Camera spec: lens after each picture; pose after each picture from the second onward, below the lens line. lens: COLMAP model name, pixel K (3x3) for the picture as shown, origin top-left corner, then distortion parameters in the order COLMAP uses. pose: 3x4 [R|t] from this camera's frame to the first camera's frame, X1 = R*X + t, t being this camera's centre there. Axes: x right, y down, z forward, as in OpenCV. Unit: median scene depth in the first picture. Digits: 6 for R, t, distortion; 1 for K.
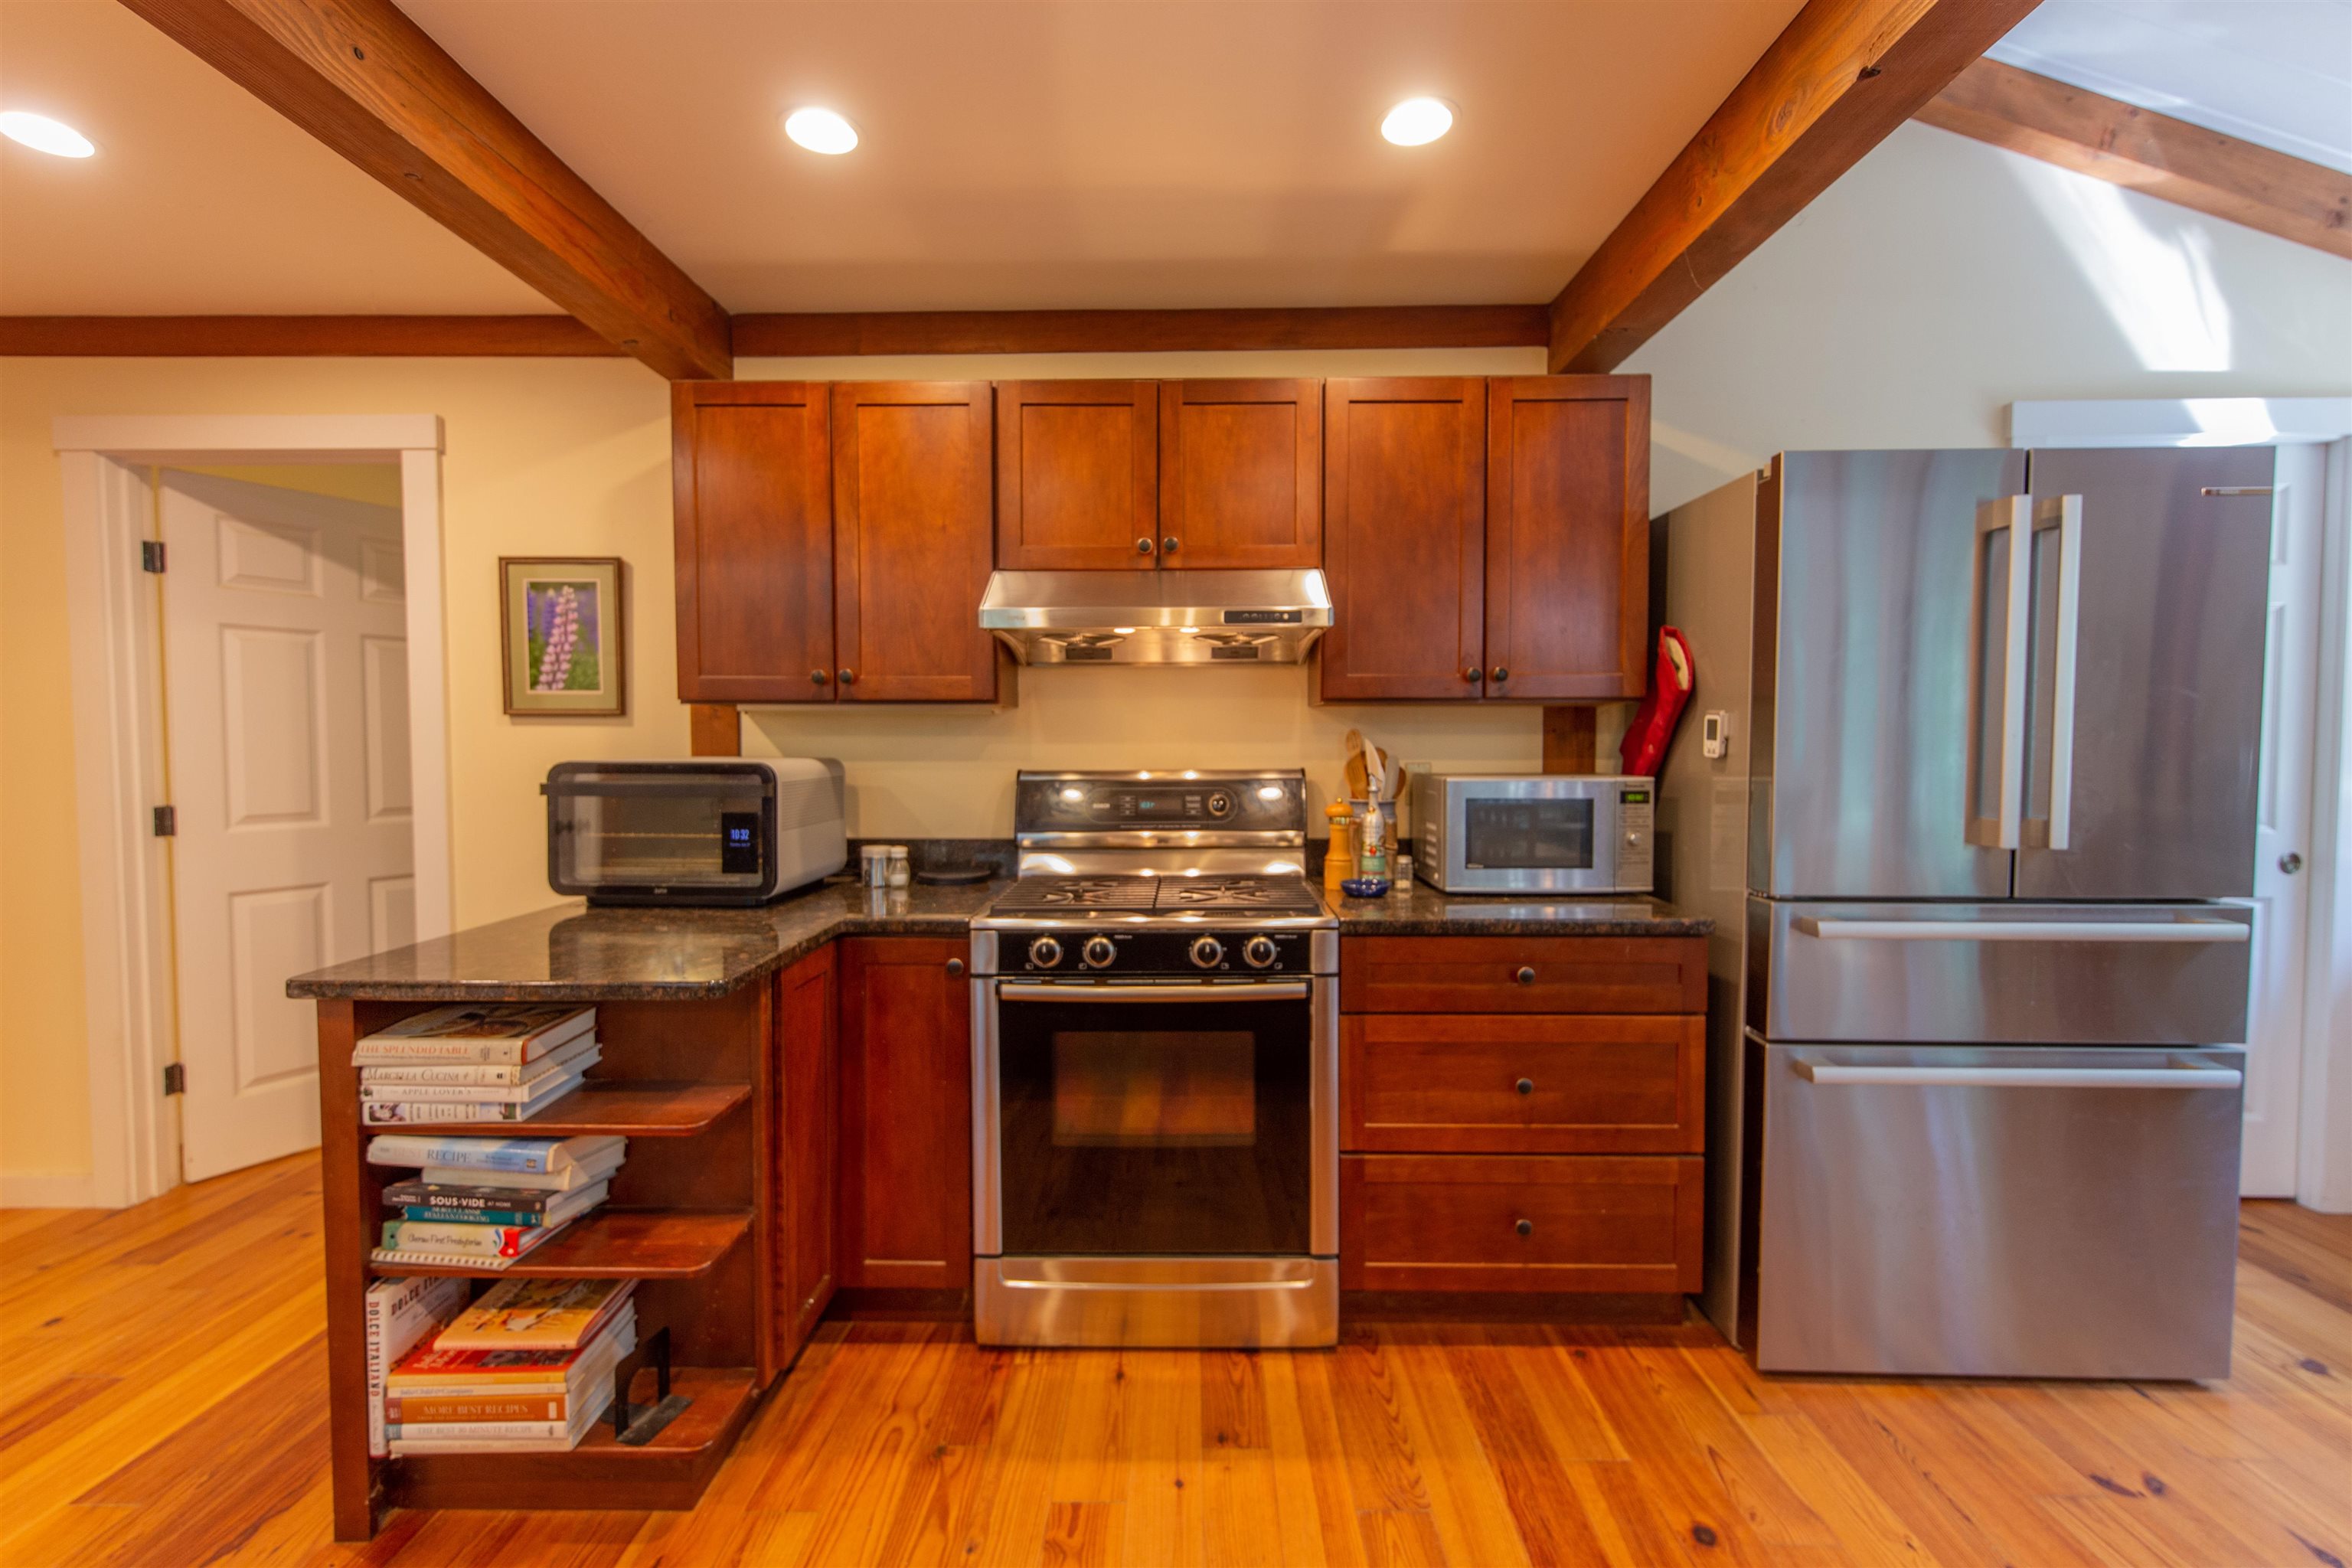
lens RADIAL K [[1019.5, 0, 1170.9], [0, 1019.5, 771.2], [0, 0, 1]] dist [0.010790, -0.000153]
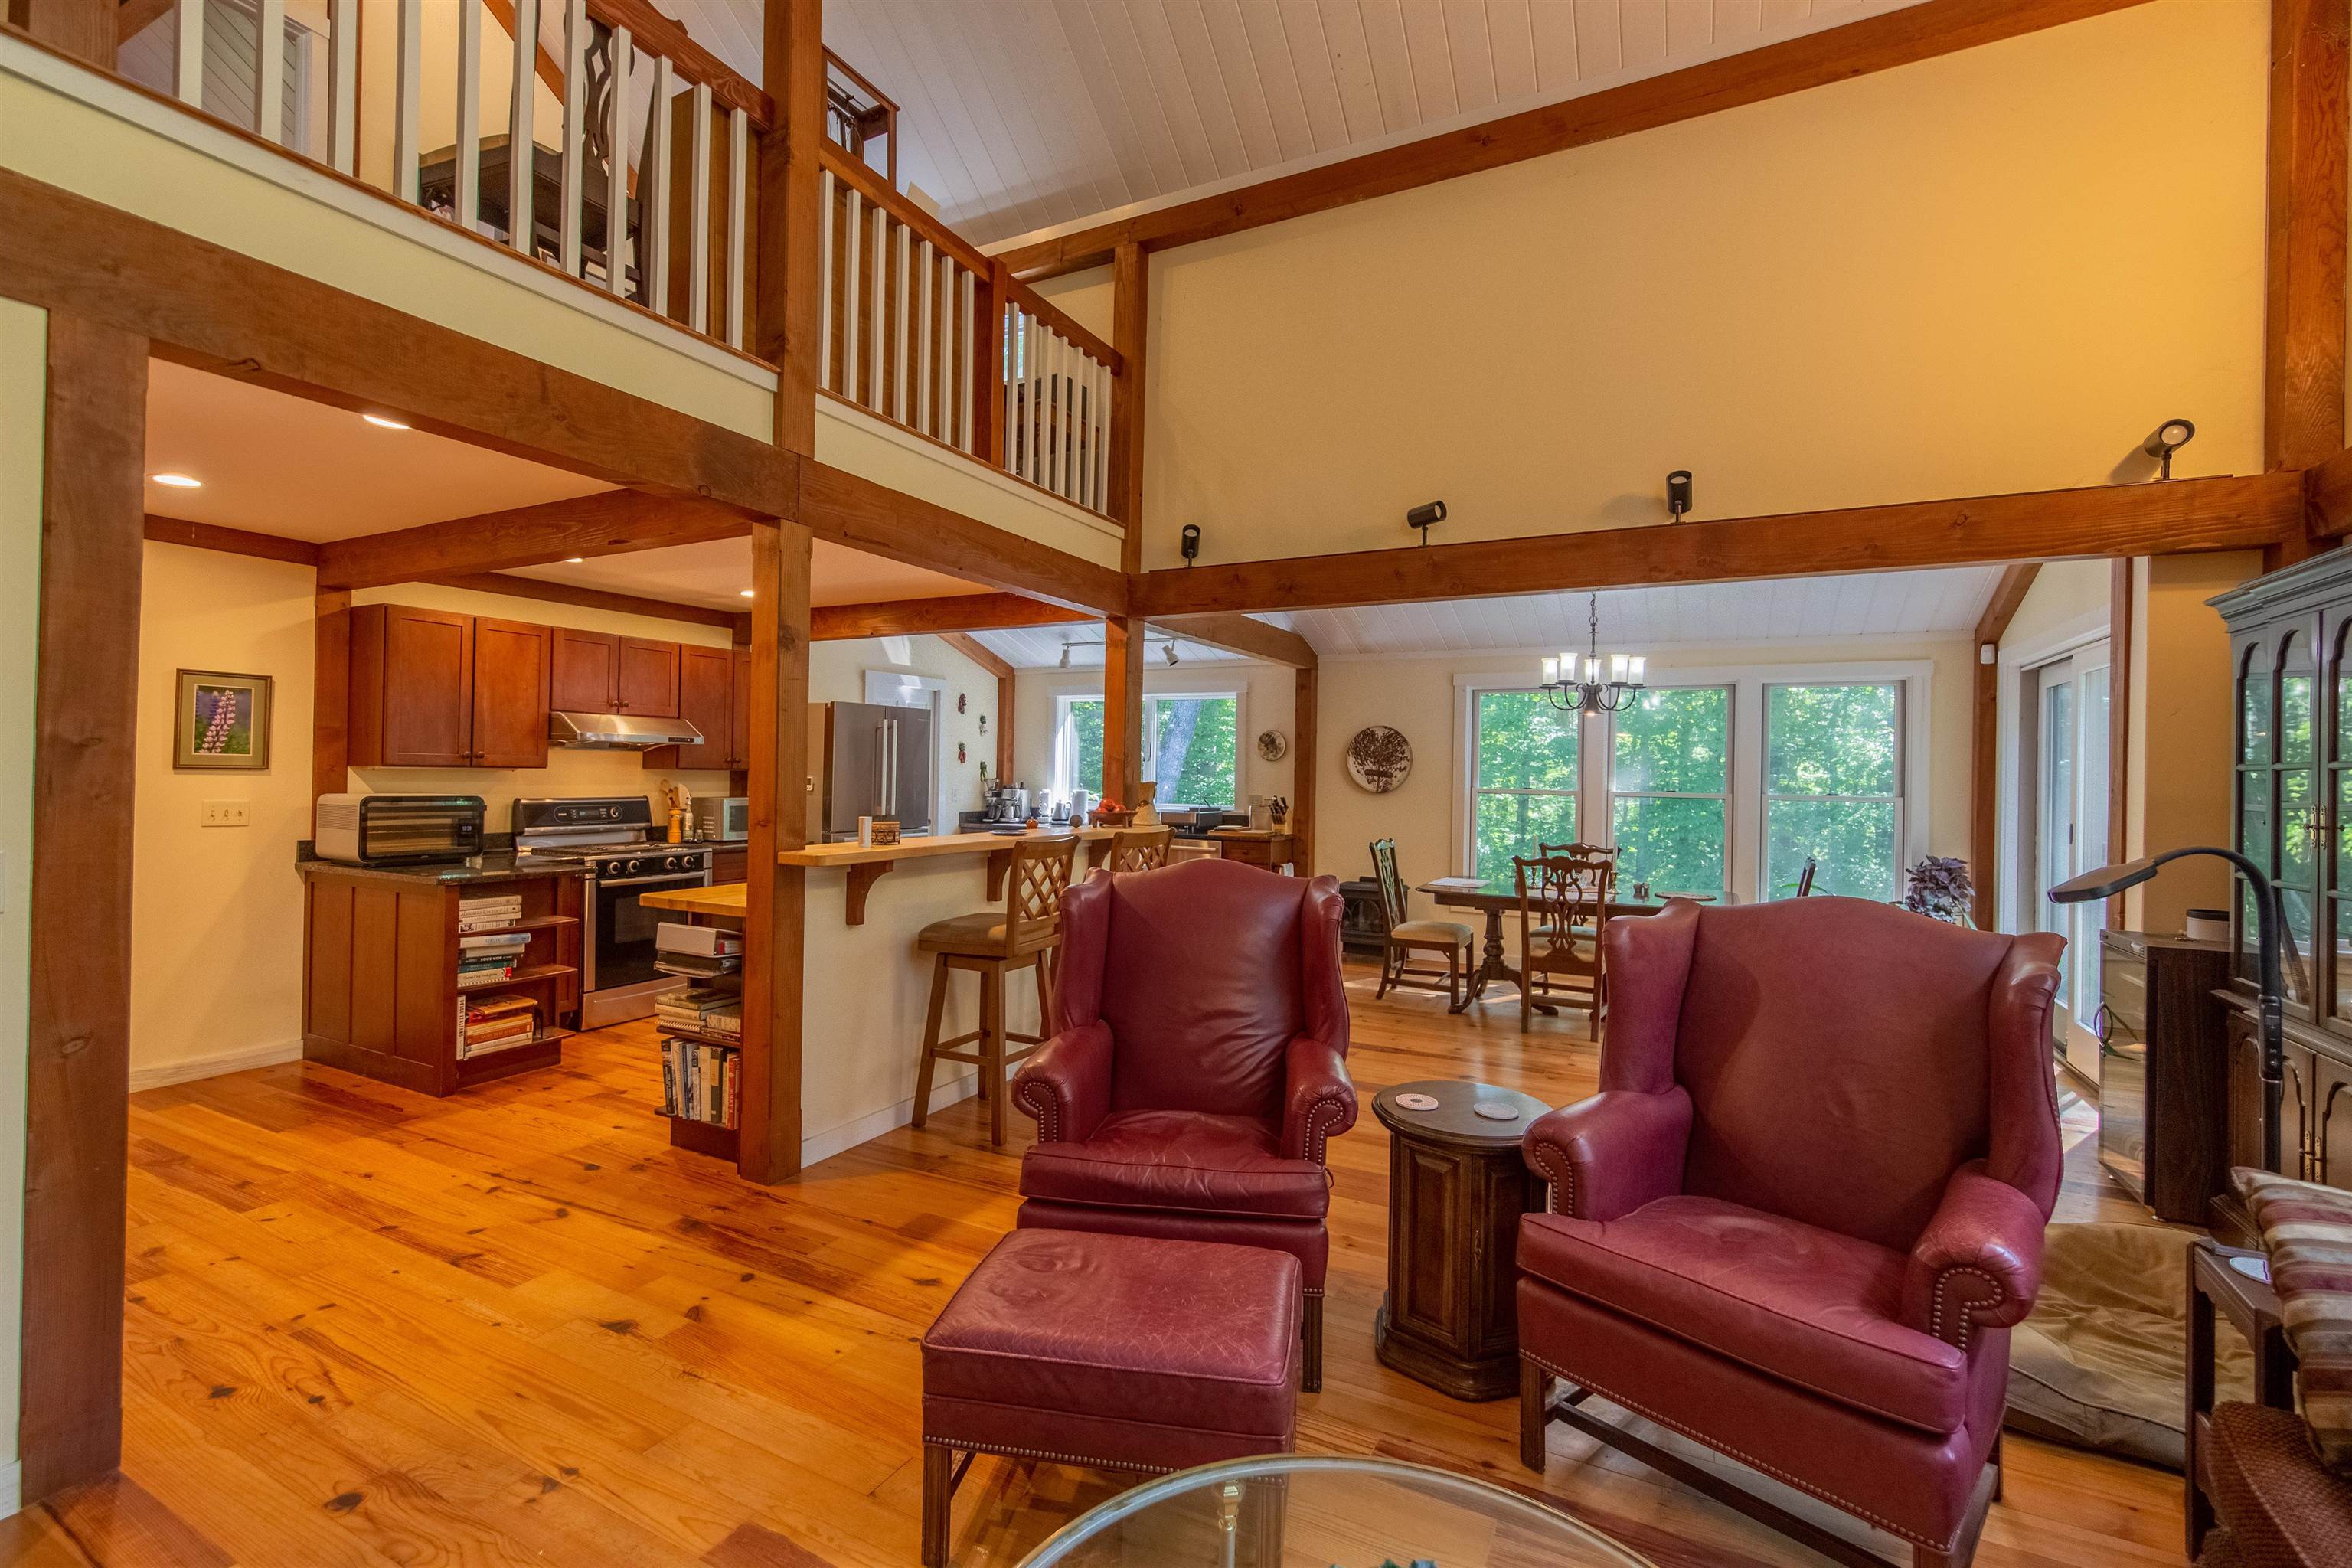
lens RADIAL K [[1019.5, 0, 1170.9], [0, 1019.5, 771.2], [0, 0, 1]] dist [0.010790, -0.000153]
pose [[0.447843, 0.010647, 0.894049, -1.566921], [0.017141, 0.999643, -0.020490, 0.009834], [-0.893948, 0.024501, 0.447501, -1.227255]]
